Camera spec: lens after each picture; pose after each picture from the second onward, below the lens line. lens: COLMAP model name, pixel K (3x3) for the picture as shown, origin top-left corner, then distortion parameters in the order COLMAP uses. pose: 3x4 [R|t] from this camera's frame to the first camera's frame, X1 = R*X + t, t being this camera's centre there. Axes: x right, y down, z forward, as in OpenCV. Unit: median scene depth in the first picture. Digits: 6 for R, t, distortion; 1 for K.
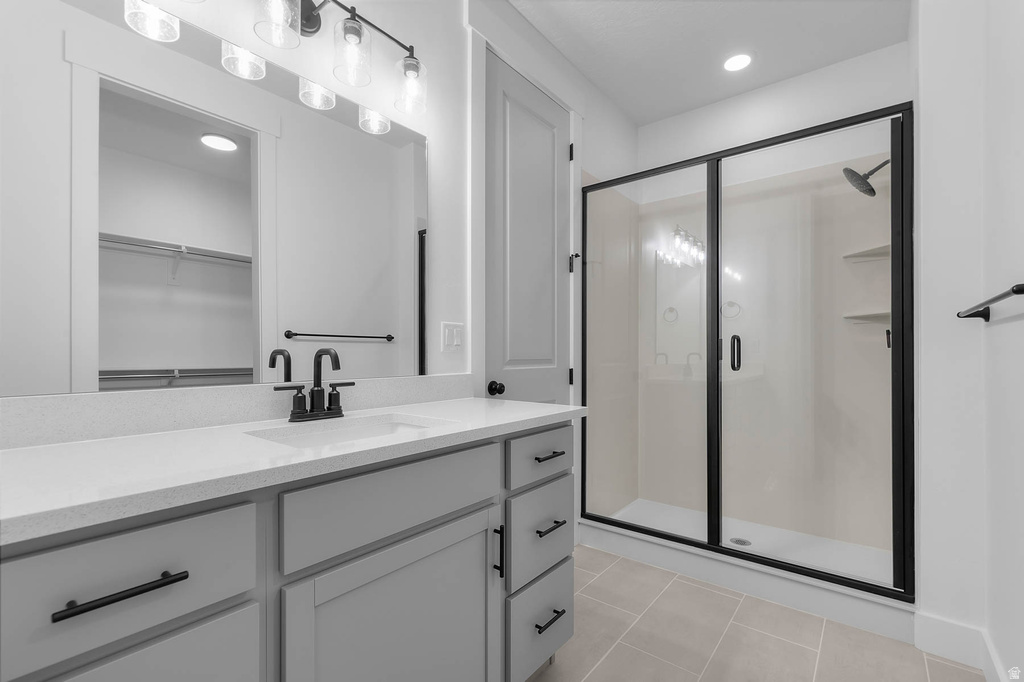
lens RADIAL K [[449.1, 0, 517.2], [0, 449.1, 355.6], [0, 0, 1]] dist [0.002047, 0.000364]
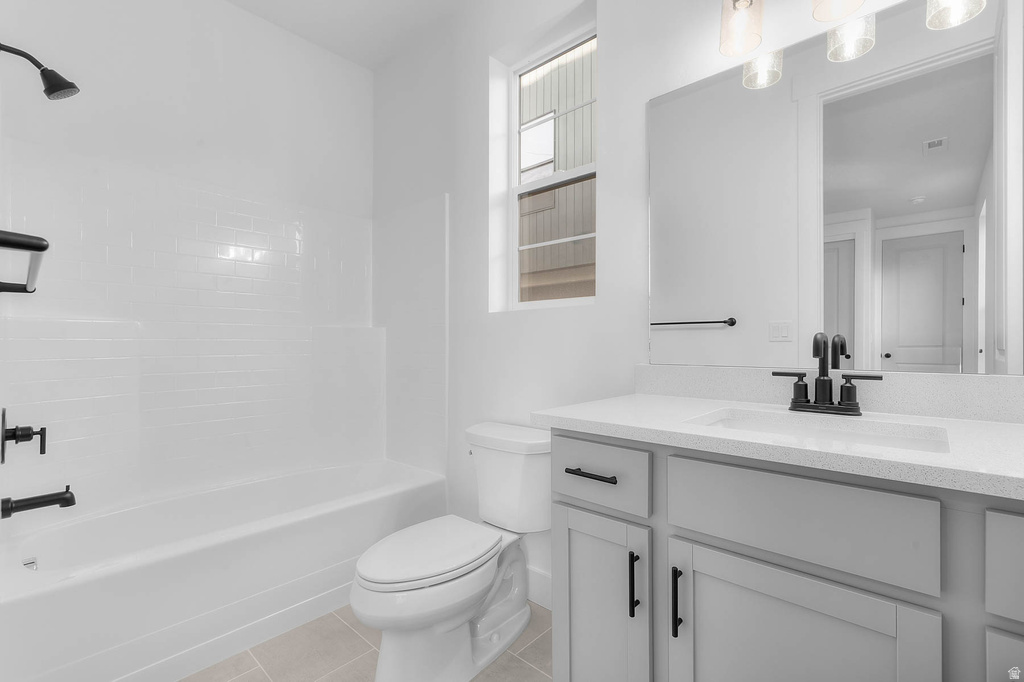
lens RADIAL K [[450.4, 0, 493.8], [0, 450.4, 339.4], [0, 0, 1]] dist [-0.021965, 0.000199]
pose [[-0.086625, -0.008059, -0.996208, 0.501839], [-0.005390, 0.999956, -0.007621, 0.005218], [0.996226, 0.004710, -0.086664, 0.417905]]
